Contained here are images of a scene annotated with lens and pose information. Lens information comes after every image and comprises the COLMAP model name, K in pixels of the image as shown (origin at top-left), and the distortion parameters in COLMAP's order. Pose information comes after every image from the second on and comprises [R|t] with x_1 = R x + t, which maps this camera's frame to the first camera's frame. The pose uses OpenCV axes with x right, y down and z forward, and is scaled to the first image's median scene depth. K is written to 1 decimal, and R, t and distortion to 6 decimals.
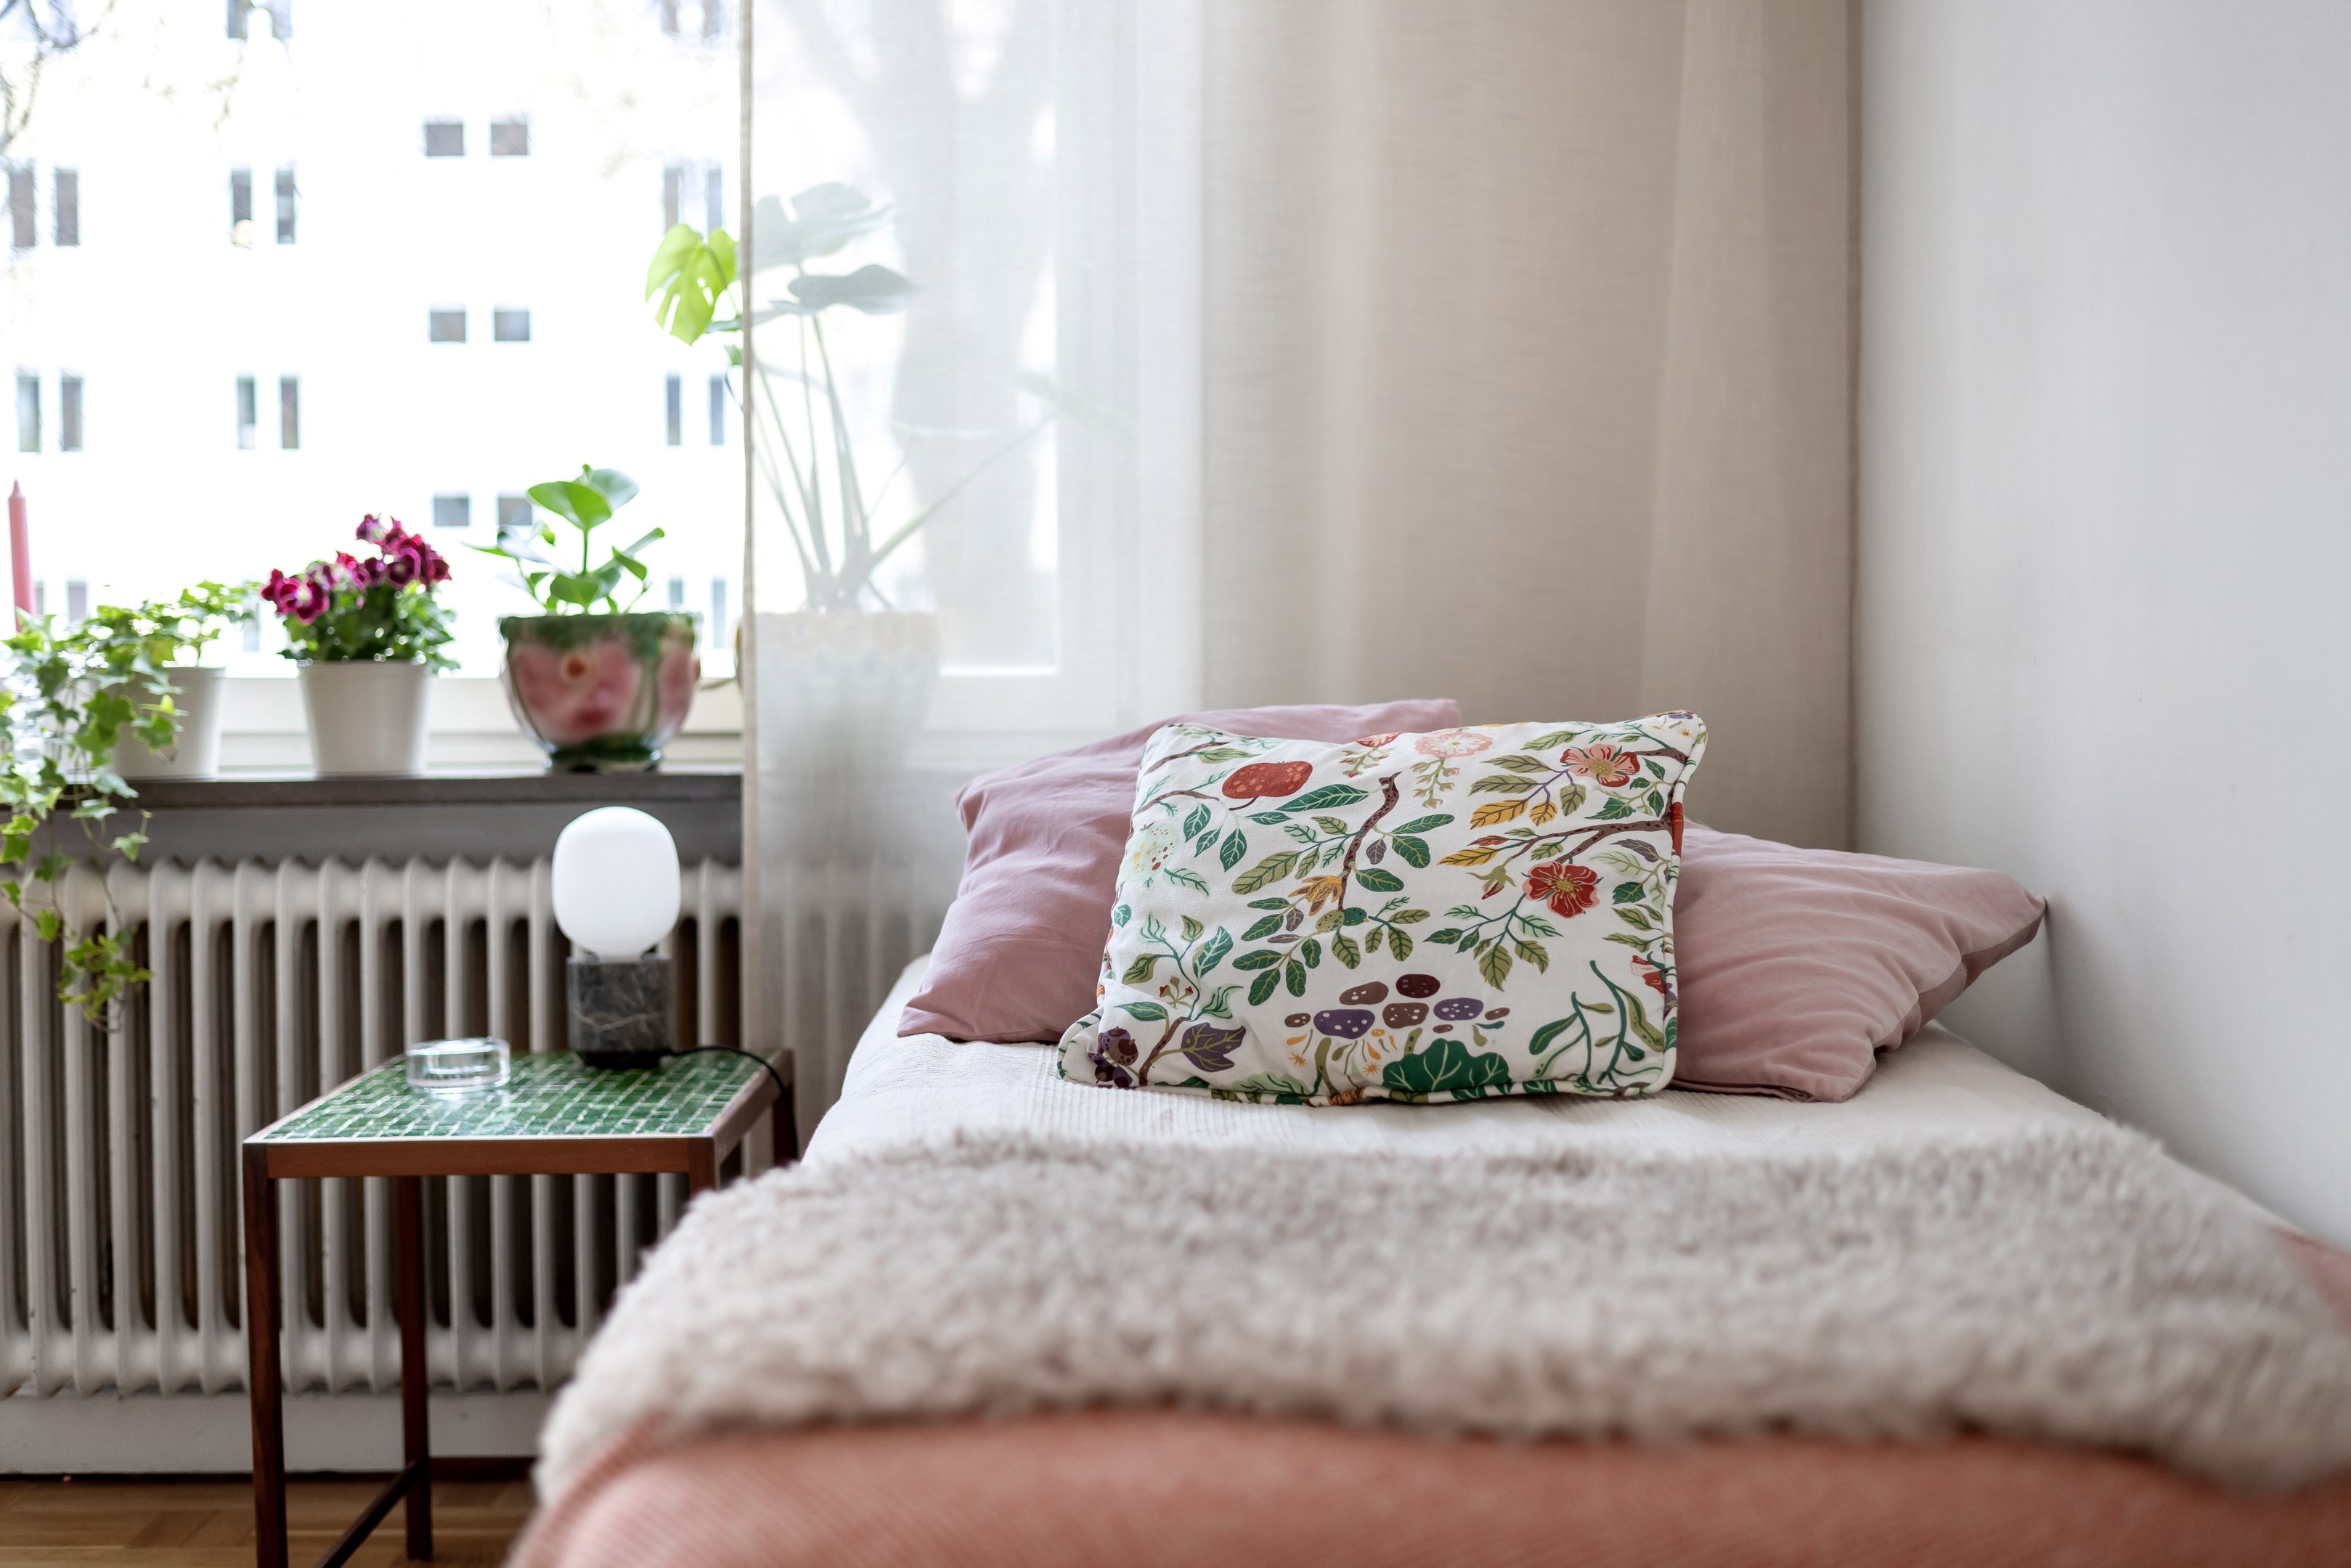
lens RADIAL K [[3659.2, 0, 1189.6], [0, 3659.2, 799.5], [0, 0, 1]] dist [0.018557, 0.000000]
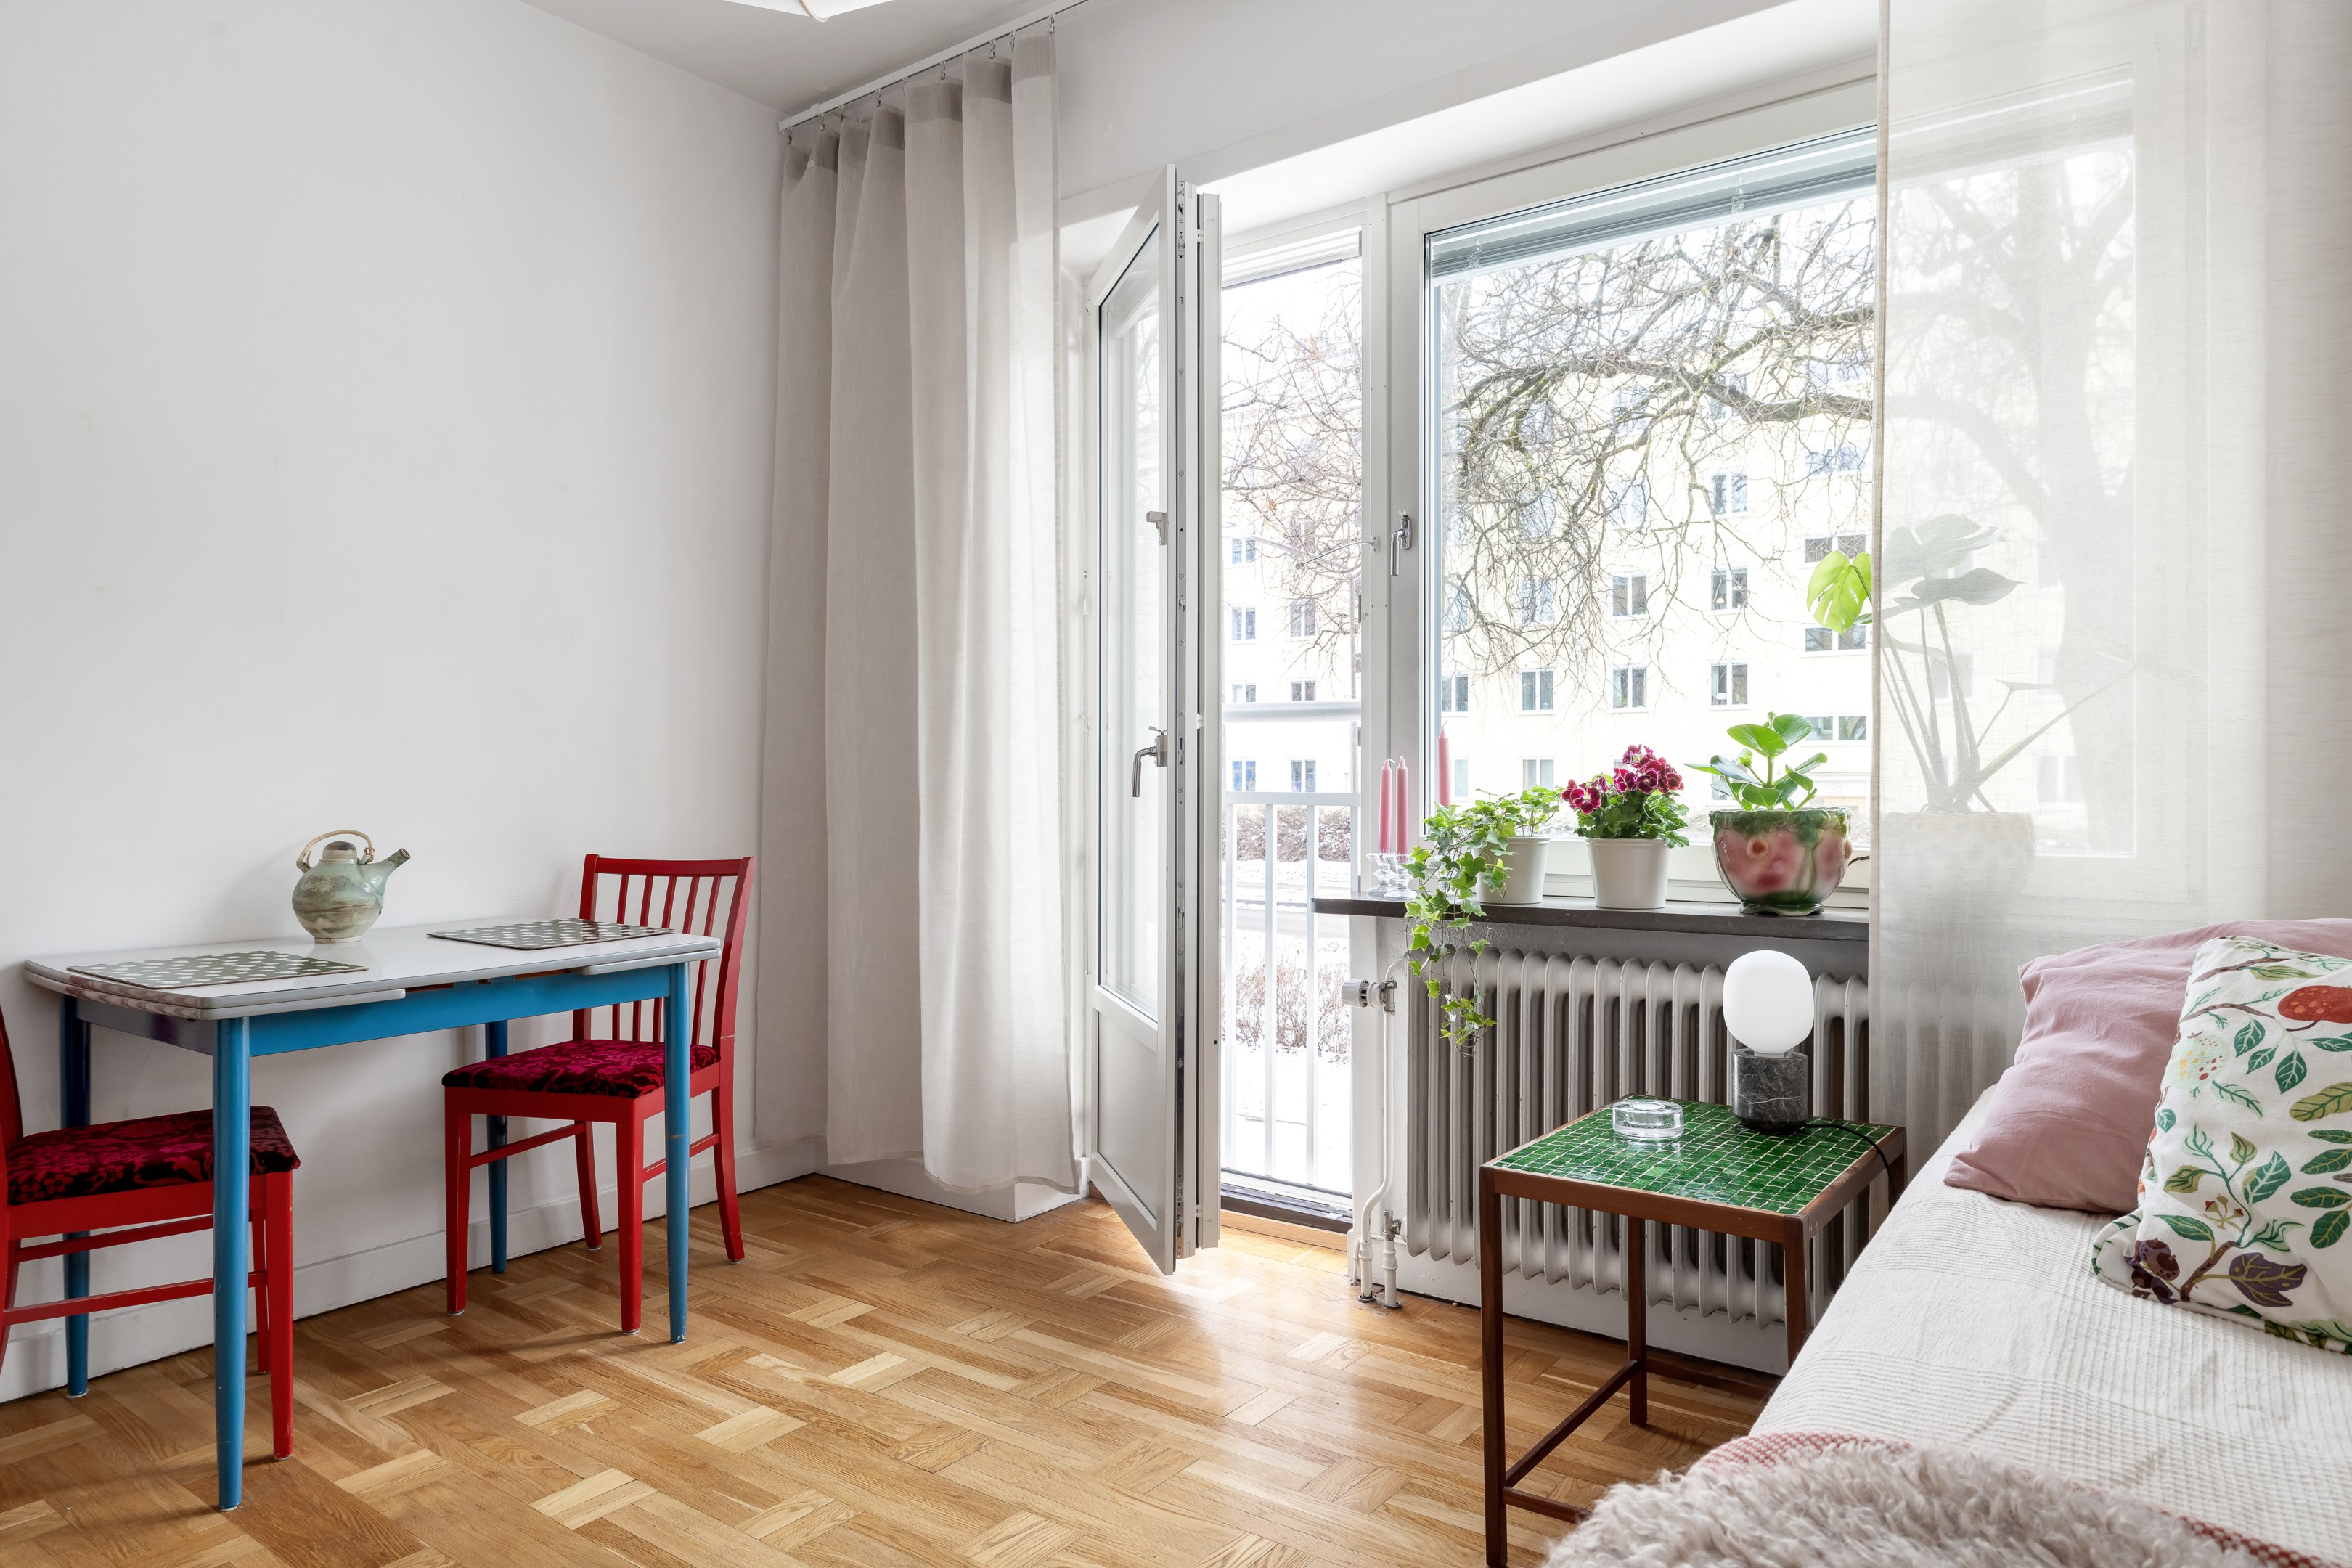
lens RADIAL K [[1530.9, 0, 1184.6], [0, 1530.9, 766.9], [0, 0, 1]] dist [-0.006409, 0.006991]
pose [[0.818648, 0.003598, -0.574285, 0.003098], [-0.035286, 0.998406, -0.044044, -0.037552], [0.573211, 0.056320, 0.817470, 0.388573]]
